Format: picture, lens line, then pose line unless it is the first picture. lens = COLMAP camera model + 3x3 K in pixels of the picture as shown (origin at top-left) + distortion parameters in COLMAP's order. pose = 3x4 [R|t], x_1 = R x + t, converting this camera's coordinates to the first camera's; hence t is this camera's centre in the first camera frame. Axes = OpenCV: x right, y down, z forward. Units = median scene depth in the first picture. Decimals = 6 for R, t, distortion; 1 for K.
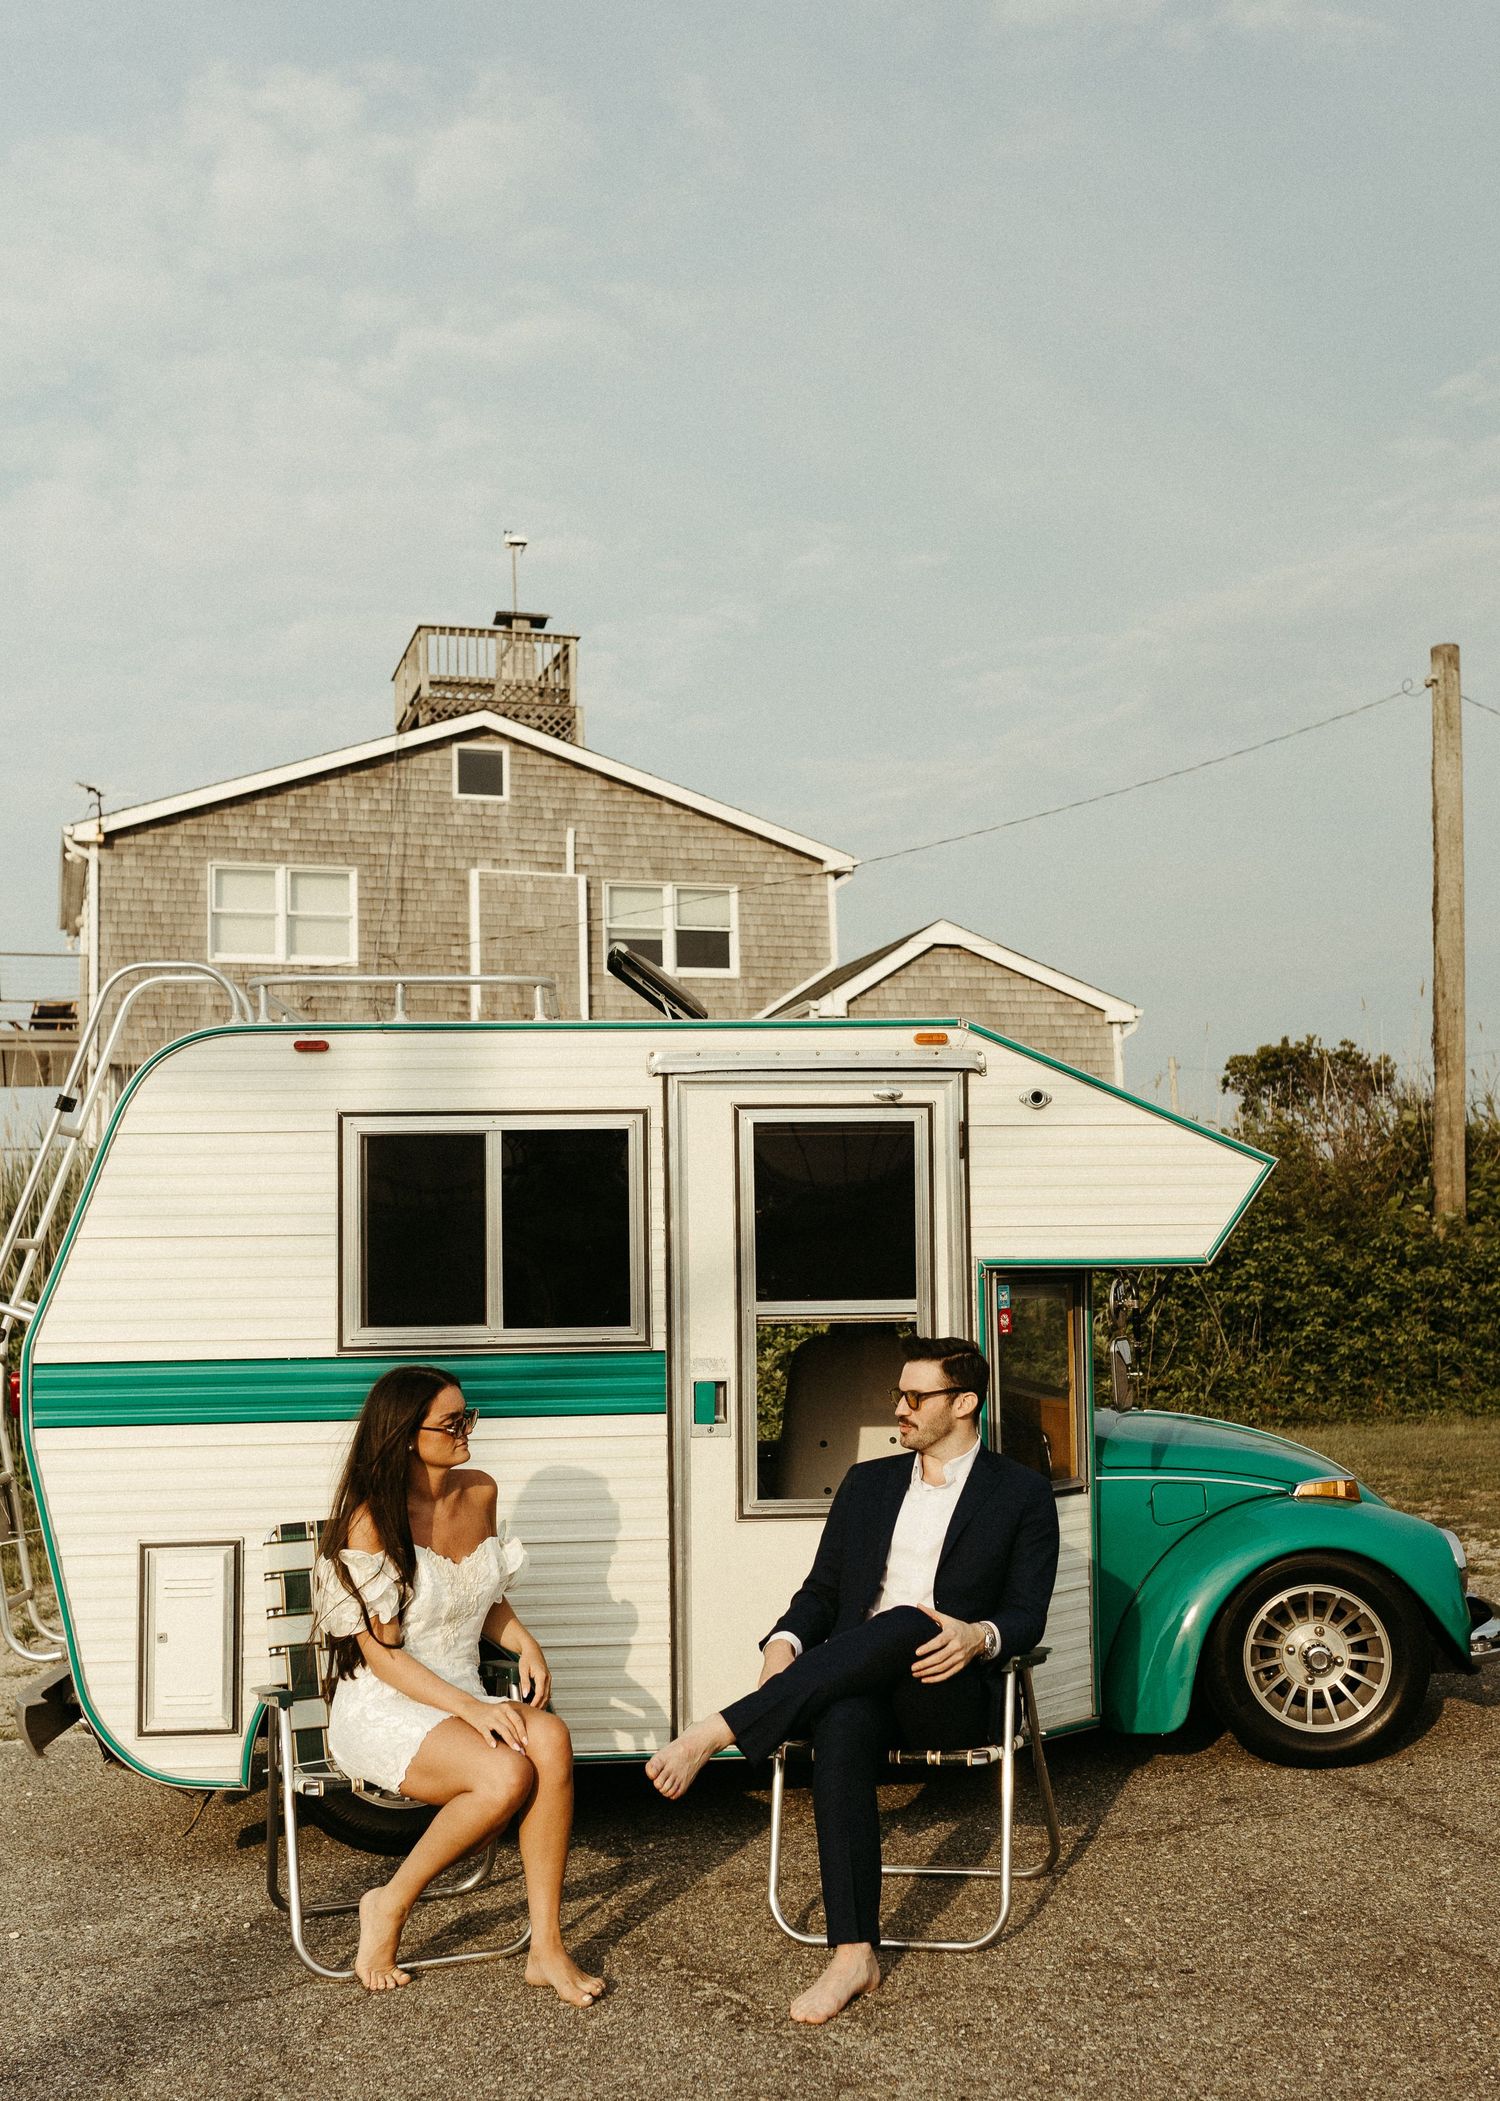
lens RADIAL K [[2374.6, 0, 762.5], [0, 2374.6, 1091.6], [0, 0, 1]] dist [0.000086, 0.009730]
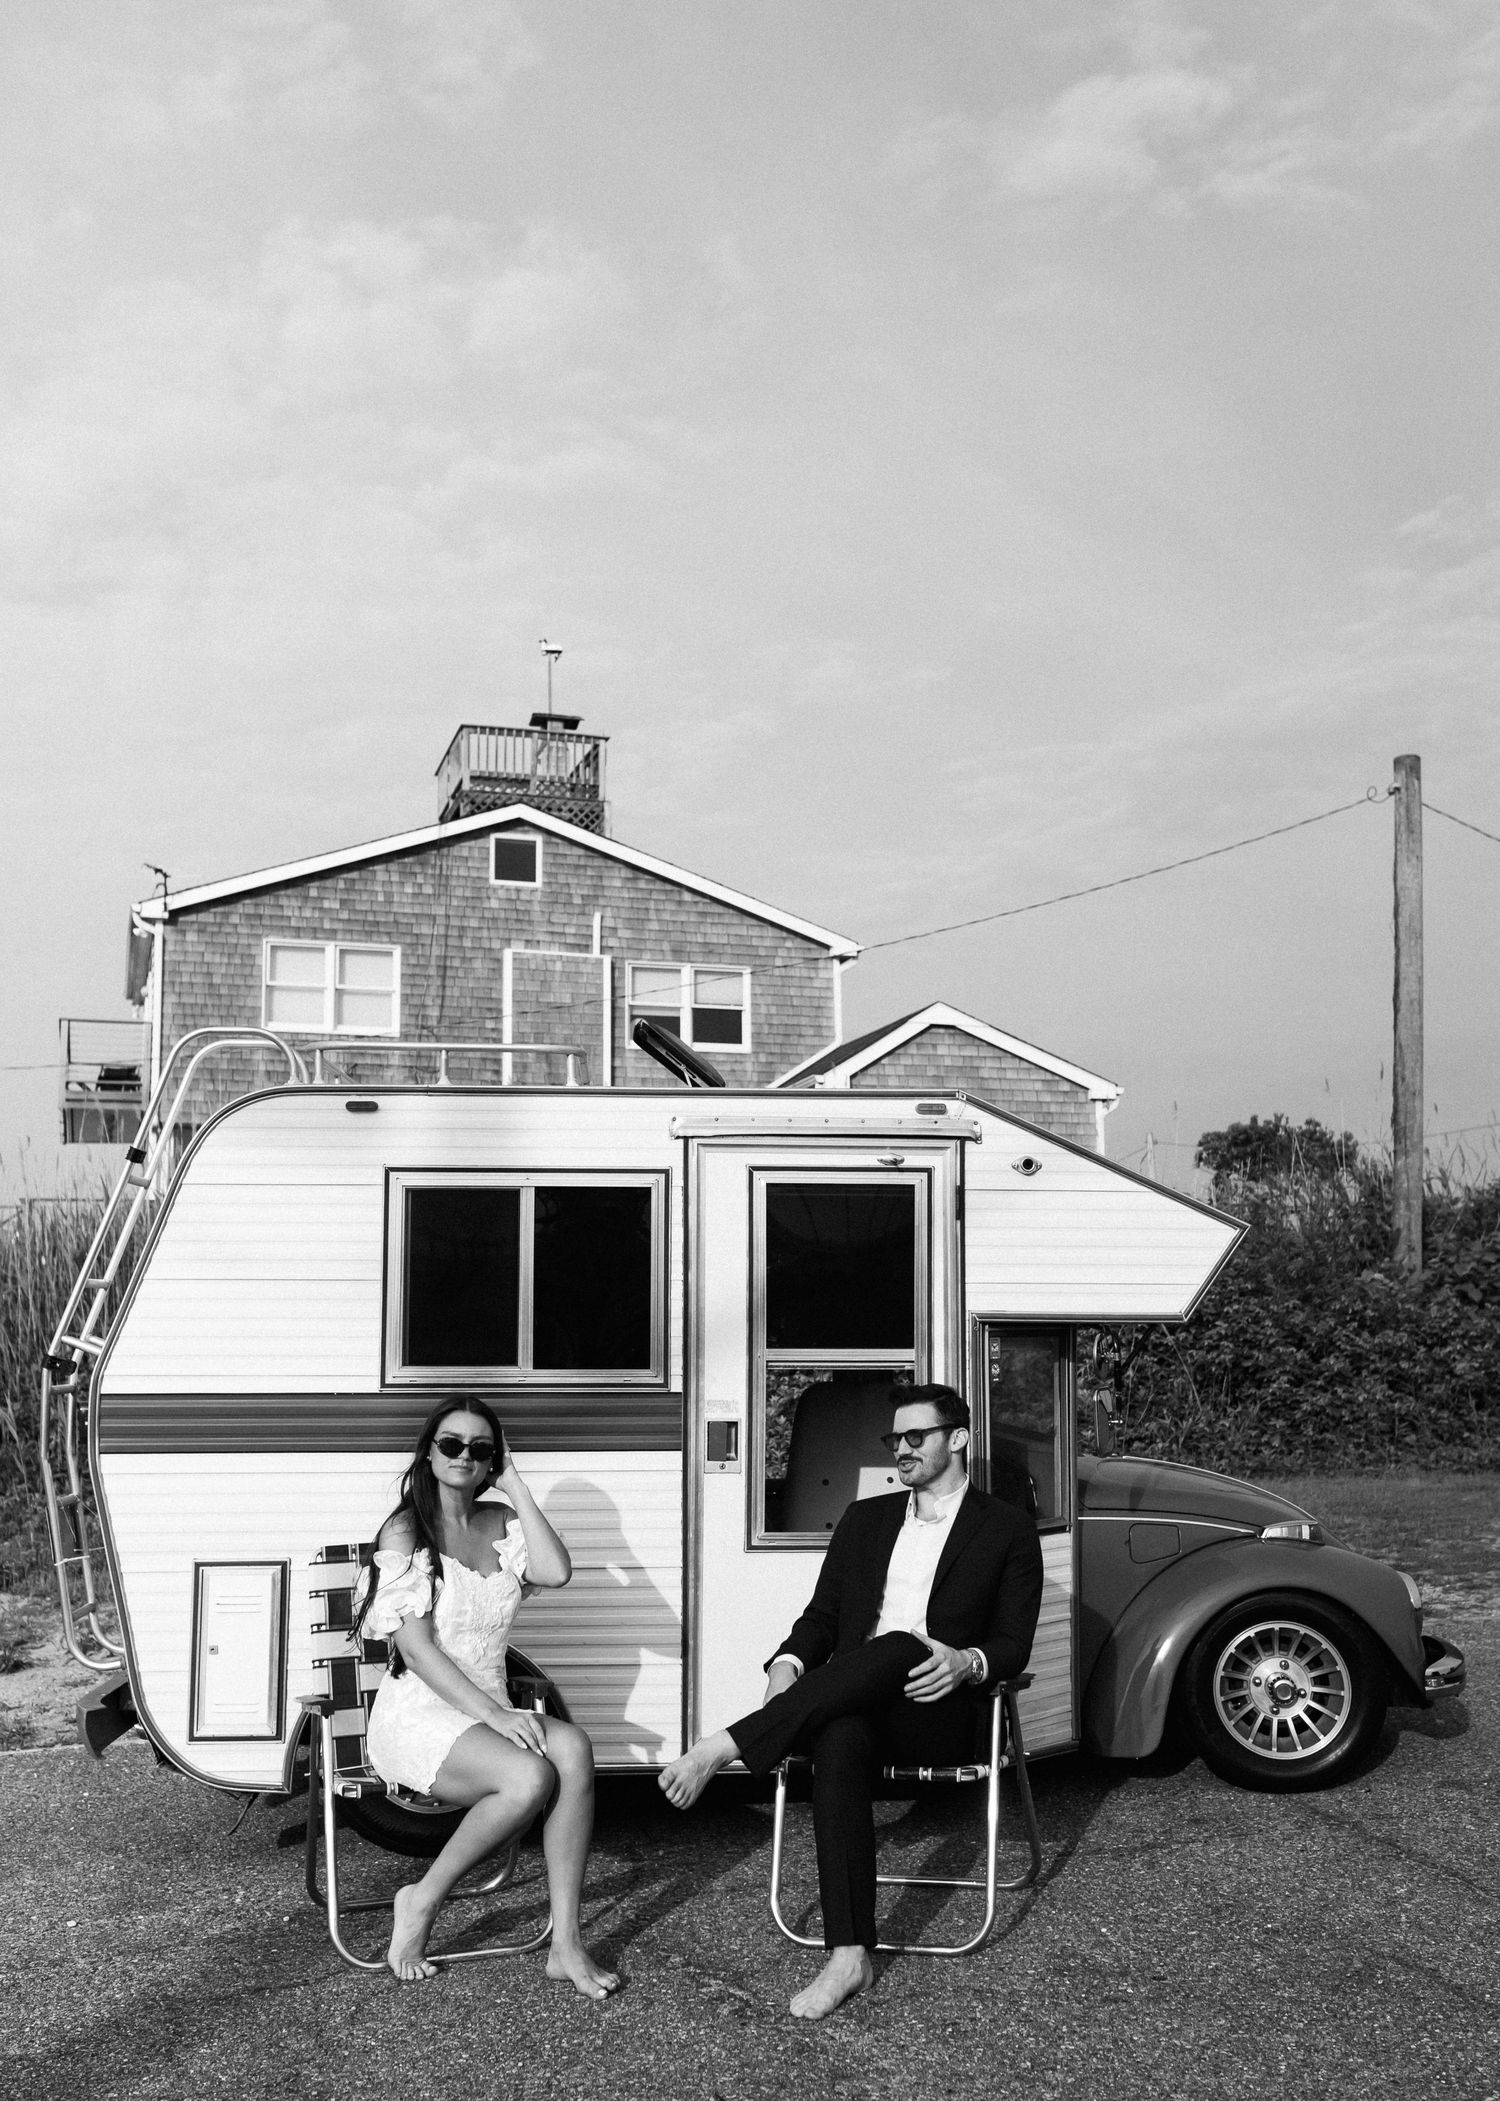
lens RADIAL K [[2198.3, 0, 743.4], [0, 2198.3, 1100.4], [0, 0, 1]] dist [-0.001280, 0.009434]
pose [[0.999802, 0.015981, -0.011890, -0.002971], [-0.016293, 0.999511, -0.026680, 0.002097], [0.011458, 0.026869, 0.999573, -0.006006]]
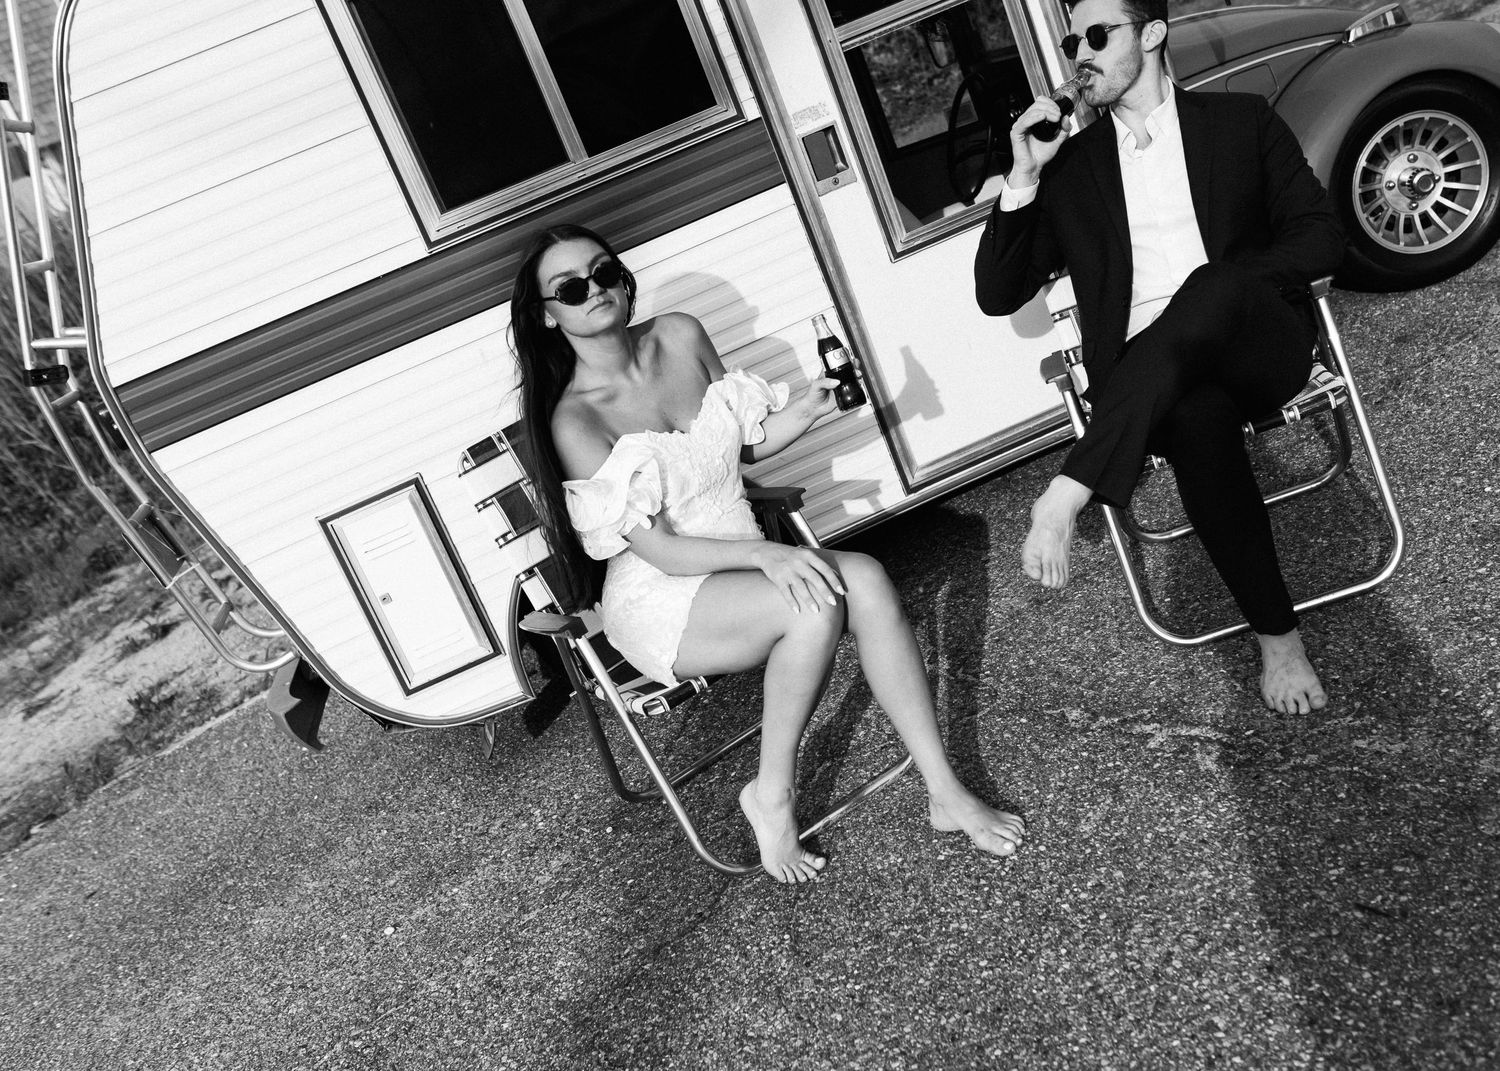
lens RADIAL K [[1518.8, 0, 786.9], [0, 1518.8, 537.3], [0, 0, 1]] dist [-0.001566, -0.002689]
pose [[0.923382, -0.379718, 0.056386, -0.123166], [0.335776, 0.870102, 0.360800, 0.041191], [-0.186064, -0.314224, 0.930937, 0.392700]]
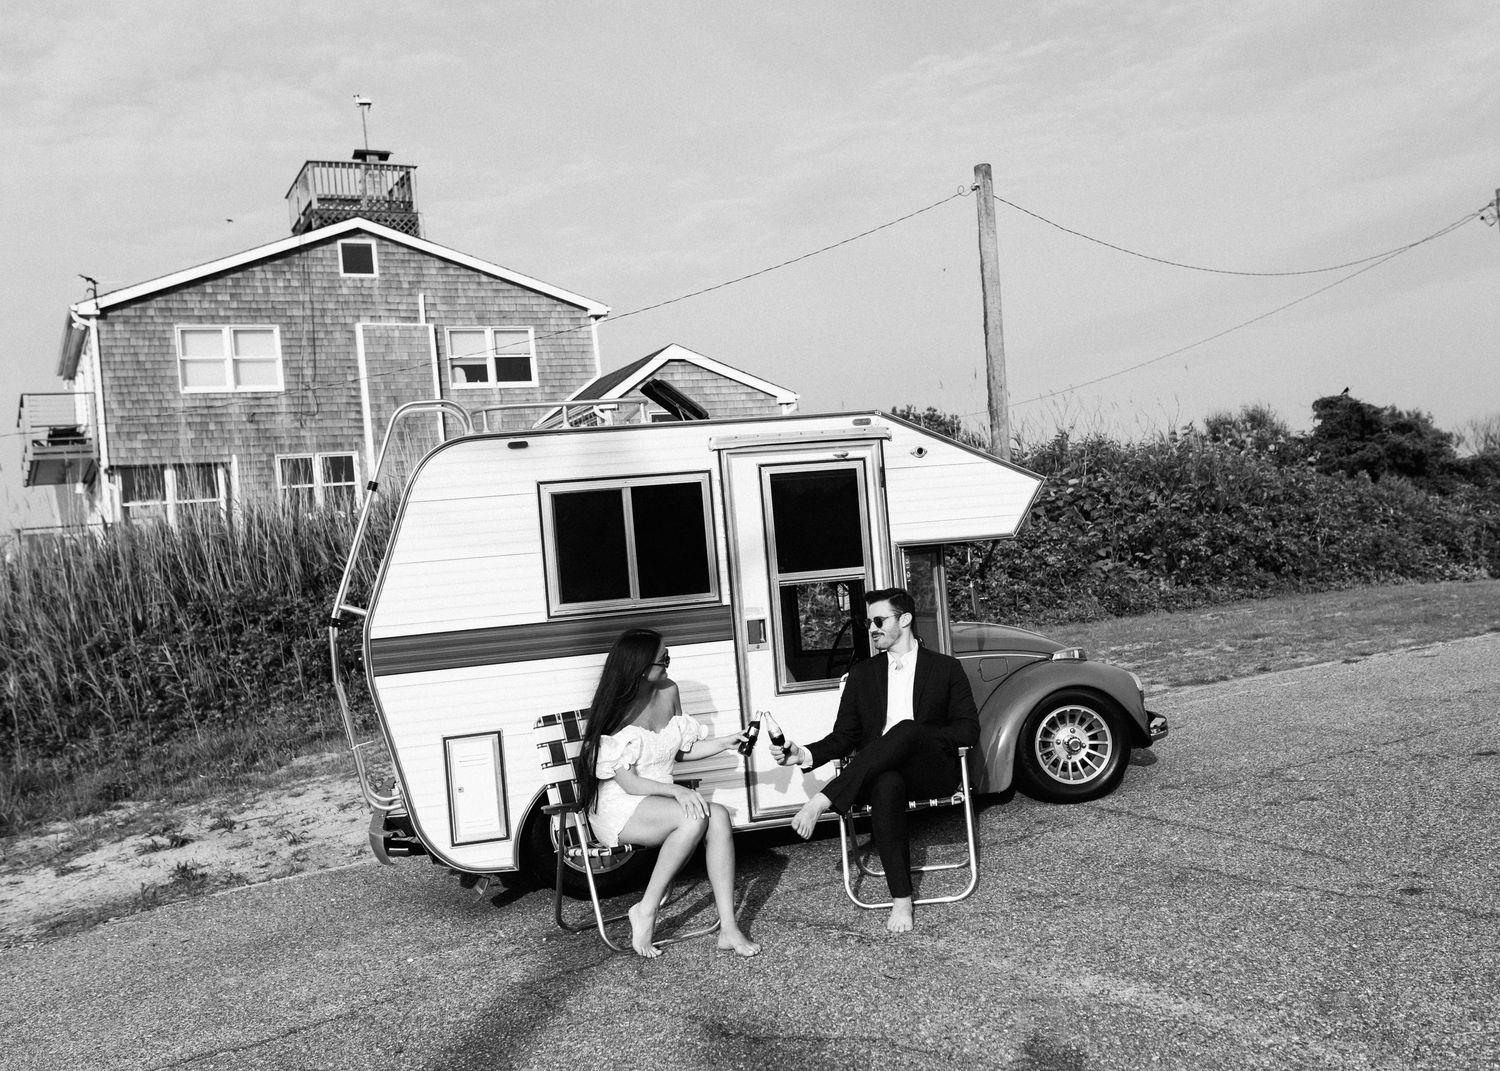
lens RADIAL K [[1569.5, 0, 786.4], [0, 1569.5, 532.9], [0, 0, 1]] dist [-0.001280, 0.009434]
pose [[0.979374, -0.065448, 0.191164, -0.215804], [0.055494, 0.996832, 0.056971, -0.009211], [-0.194287, -0.045188, 0.979903, -0.155775]]
